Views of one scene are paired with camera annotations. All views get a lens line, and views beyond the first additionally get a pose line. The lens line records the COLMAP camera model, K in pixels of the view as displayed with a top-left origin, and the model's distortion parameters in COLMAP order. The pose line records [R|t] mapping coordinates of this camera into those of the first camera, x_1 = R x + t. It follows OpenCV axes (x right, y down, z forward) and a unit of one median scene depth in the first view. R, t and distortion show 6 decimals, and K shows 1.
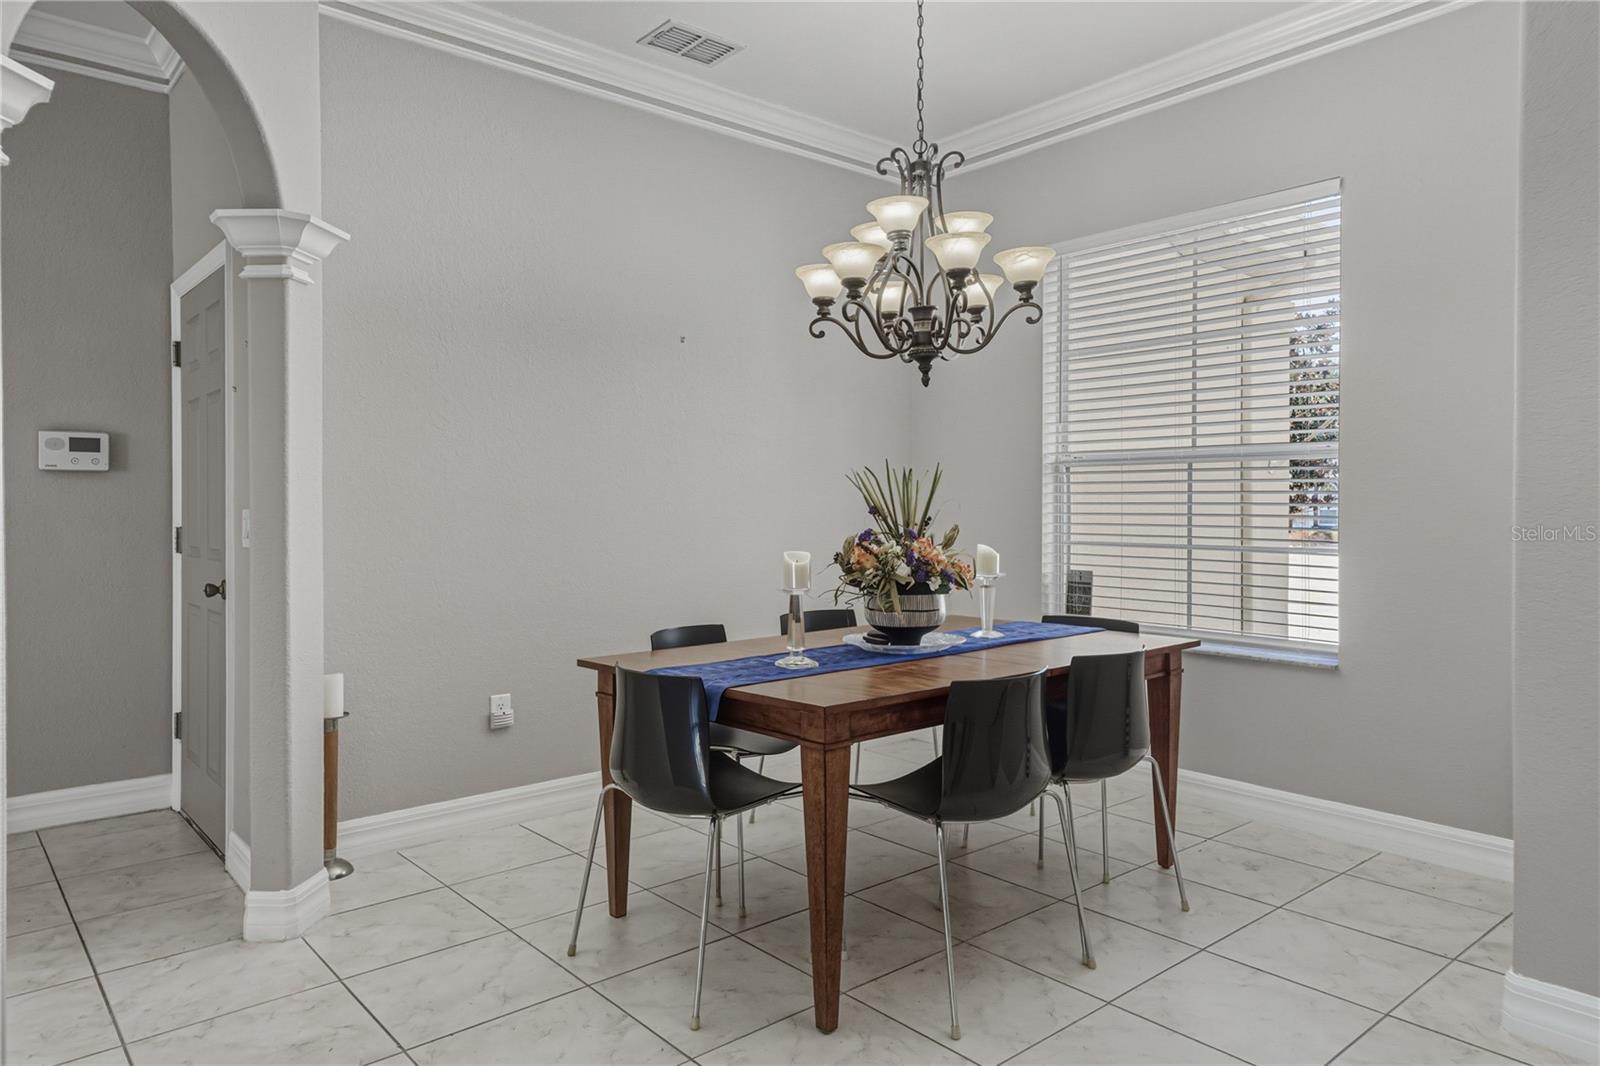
lens RADIAL K [[1099.2, 0, 874.2], [0, 1099.2, 503.2], [0, 0, 1]] dist [0.052989, -0.035763]
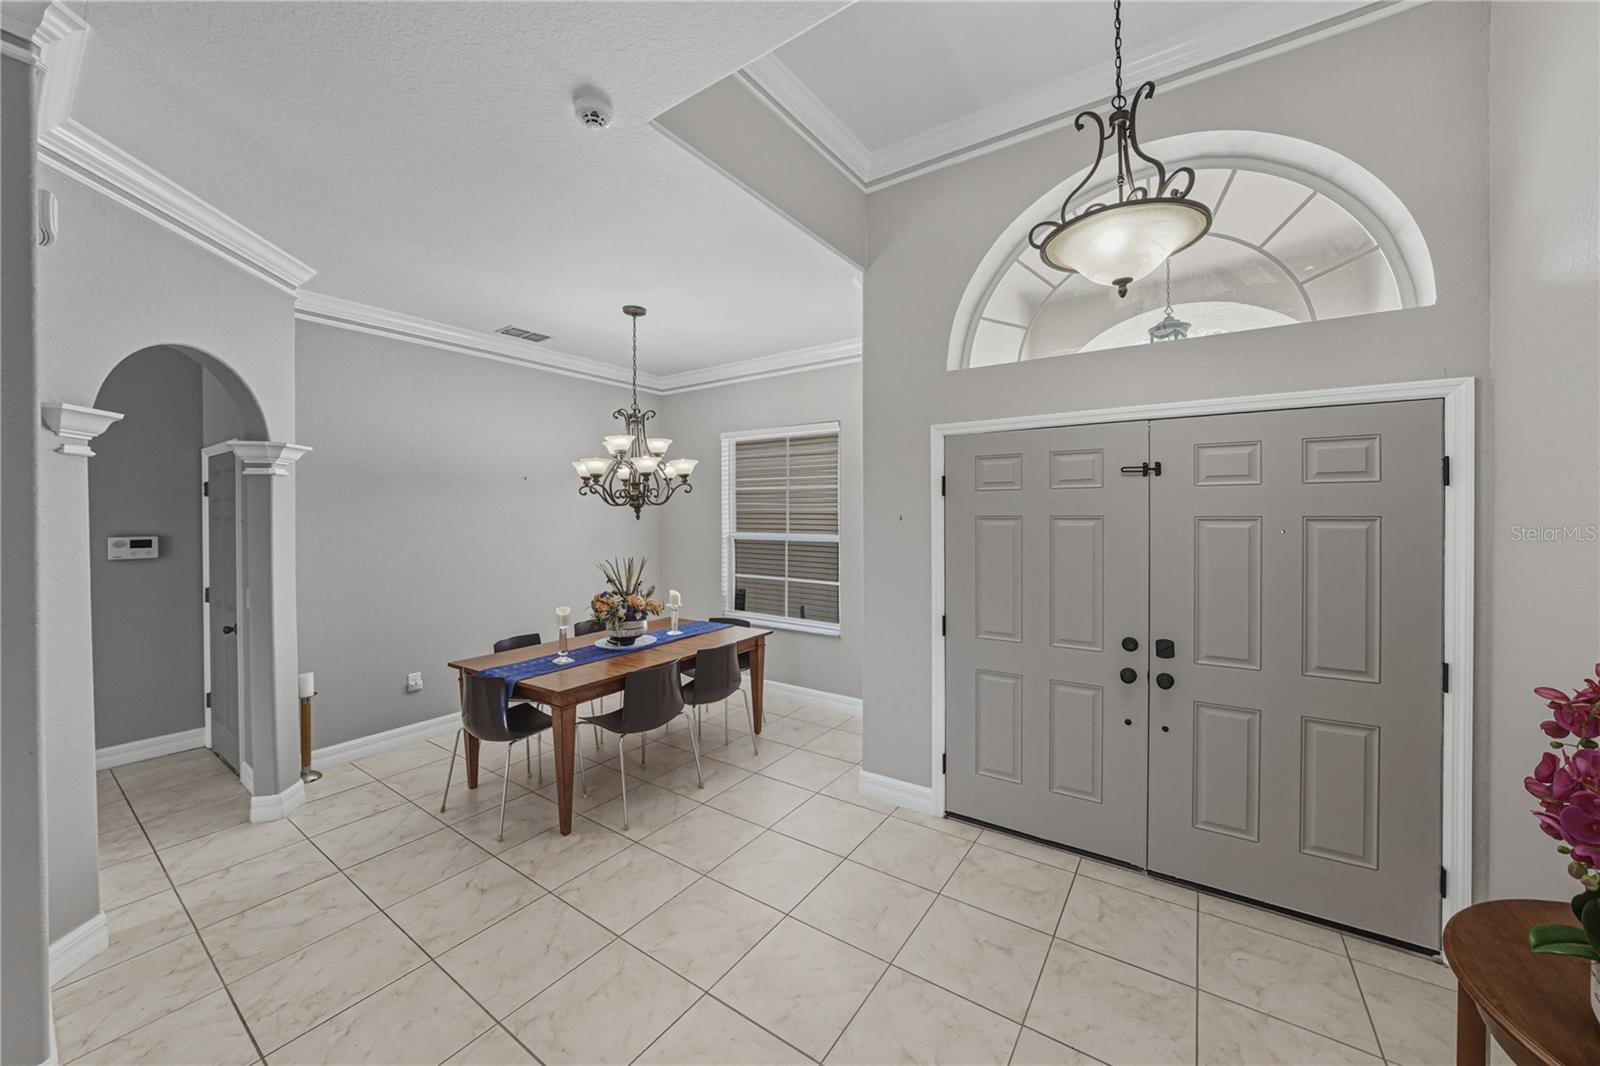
lens RADIAL K [[596.1, 0, 858.7], [0, 596.1, 516.2], [0, 0, 1]] dist [-0.011659, 0.000194]
pose [[0.963156, -0.003558, 0.268921, 0.152511], [0.003099, 0.999993, 0.002132, -0.118677], [-0.268926, -0.001220, 0.963160, -0.218776]]
